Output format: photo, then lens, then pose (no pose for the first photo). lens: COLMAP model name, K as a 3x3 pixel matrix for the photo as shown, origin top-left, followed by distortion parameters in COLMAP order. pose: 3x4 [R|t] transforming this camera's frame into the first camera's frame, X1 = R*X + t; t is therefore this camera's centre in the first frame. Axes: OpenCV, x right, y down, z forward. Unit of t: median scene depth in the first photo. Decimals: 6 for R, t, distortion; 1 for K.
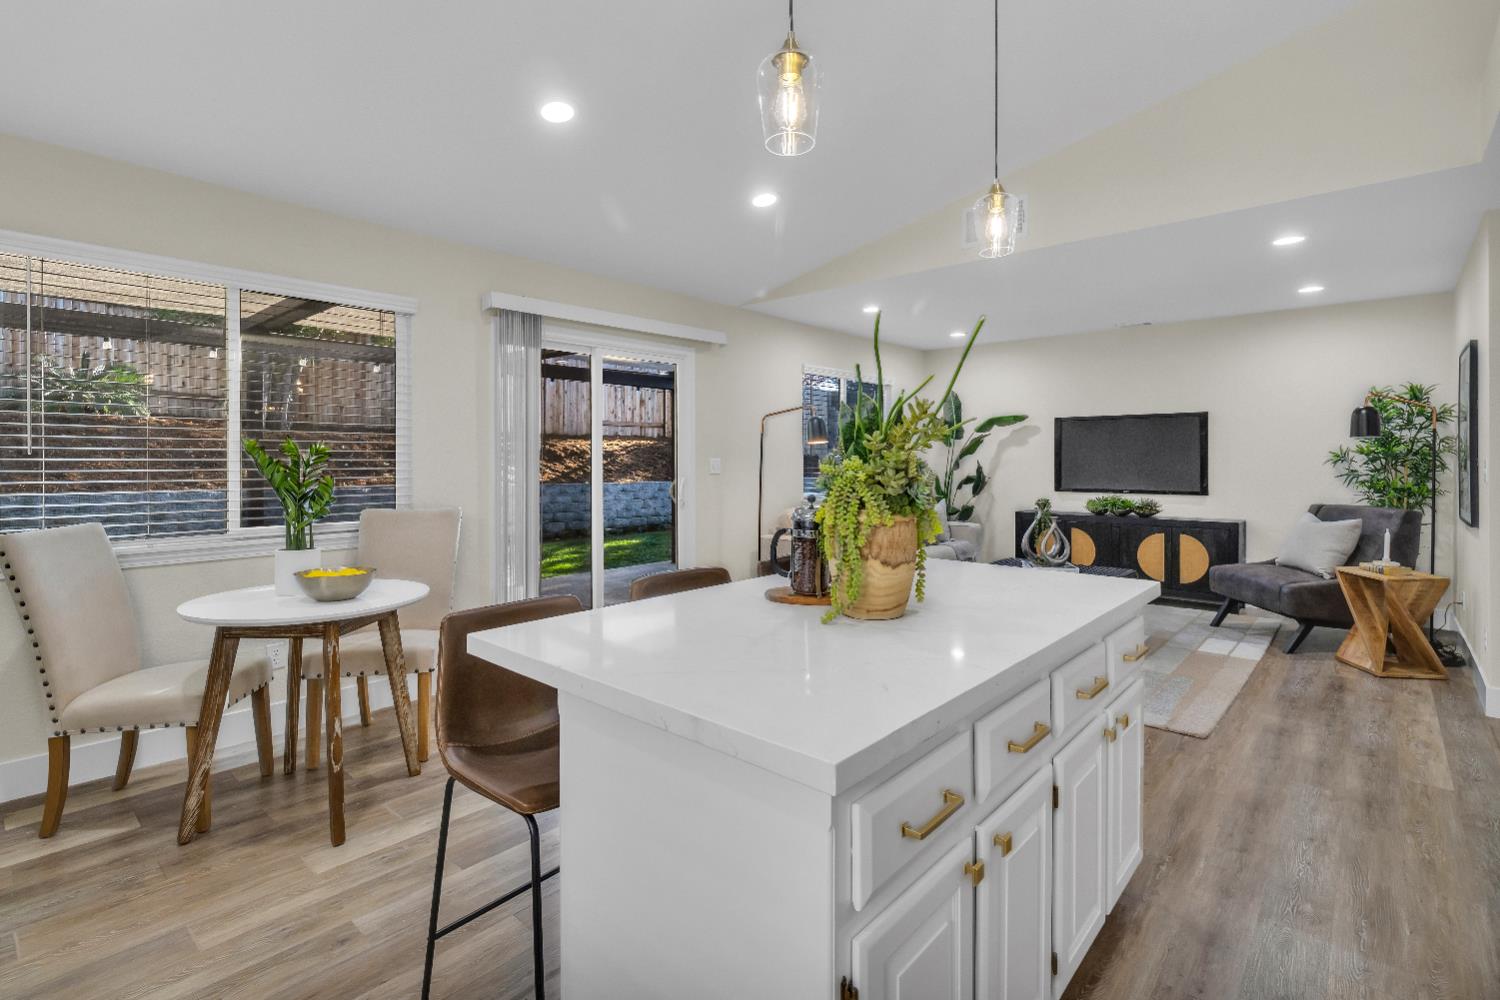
lens RADIAL K [[693.0, 0, 753.6], [0, 693.0, 471.1], [0, 0, 1]] dist [0.000472, 0.000581]
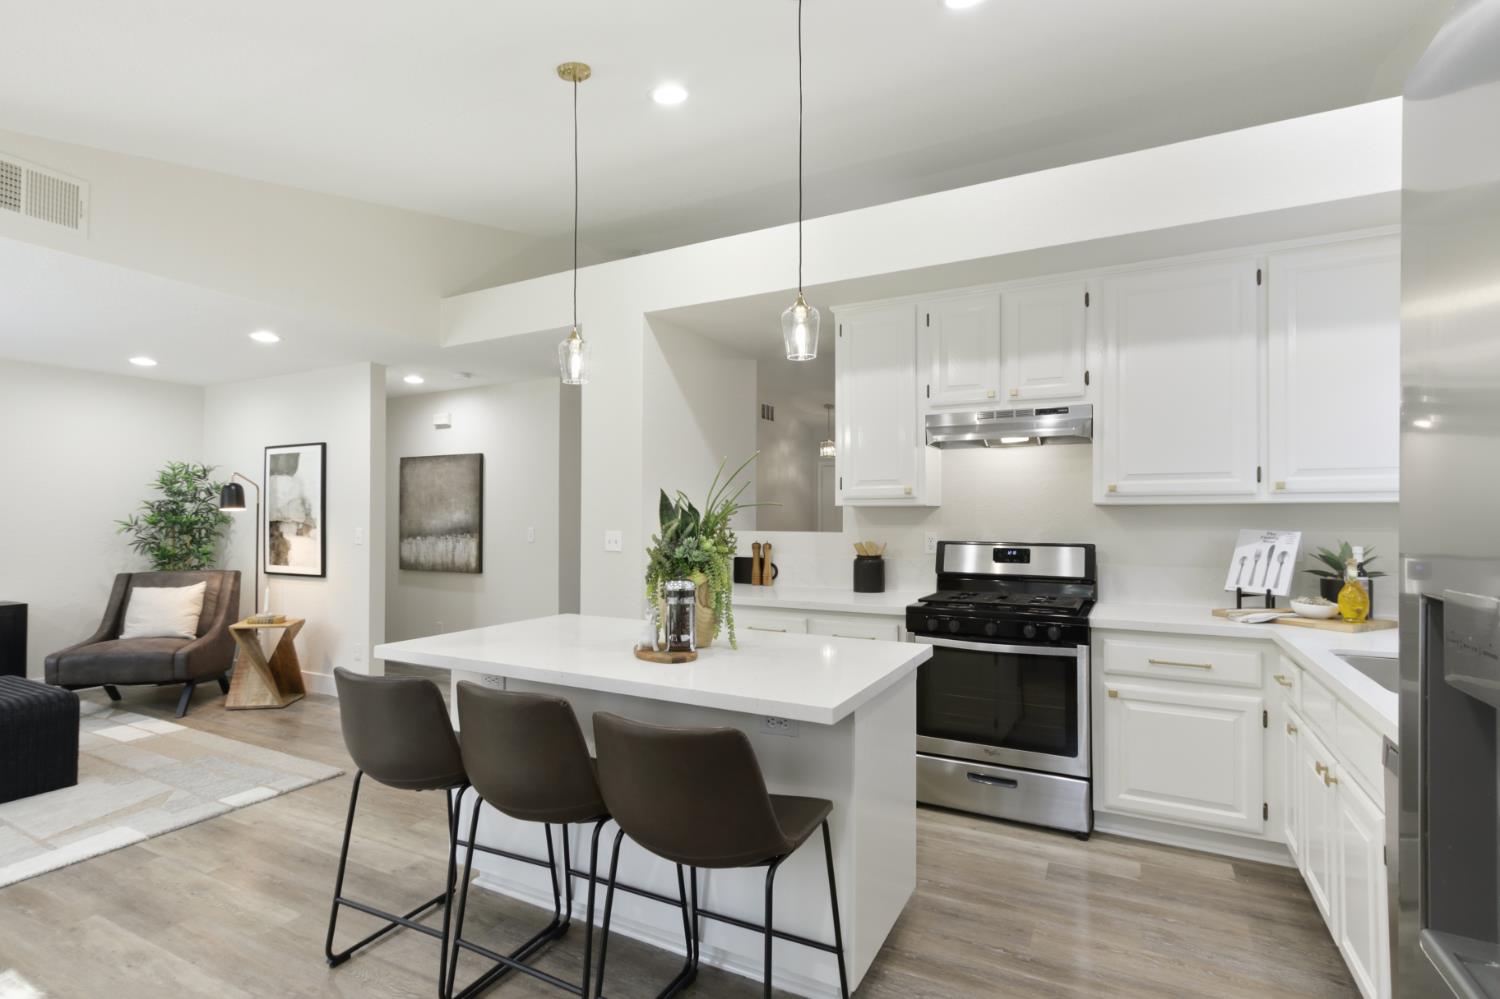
lens RADIAL K [[714.3, 0, 747.2], [0, 714.3, 506.5], [0, 0, 1]] dist [-0.001287, -0.000112]
pose [[-0.228681, 0.017975, 0.973335, -0.386844], [0.017255, 0.999747, -0.014408, -0.018925], [-0.973348, 0.013500, -0.228934, 0.360977]]
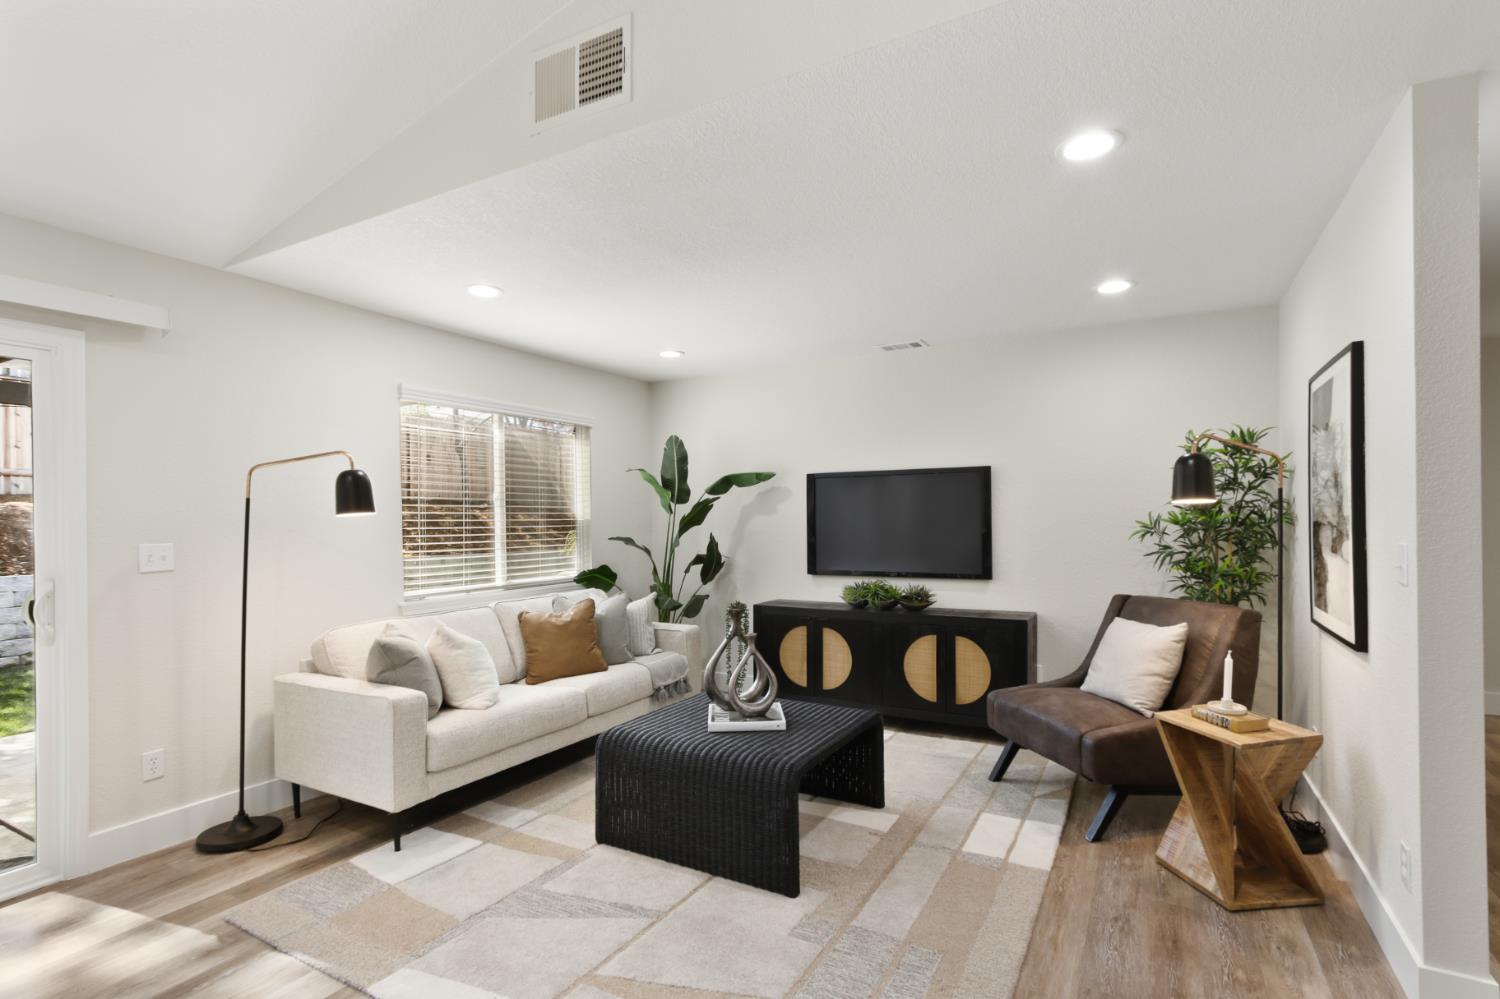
lens RADIAL K [[718.4, 0, 743.8], [0, 718.4, 522.3], [0, 0, 1]] dist [0.001887, 0.000112]
pose [[0.977946, -0.008047, 0.208705, 0.279646], [0.011182, 0.999842, -0.013844, -0.021176], [-0.208561, 0.015872, 0.977881, 0.360488]]
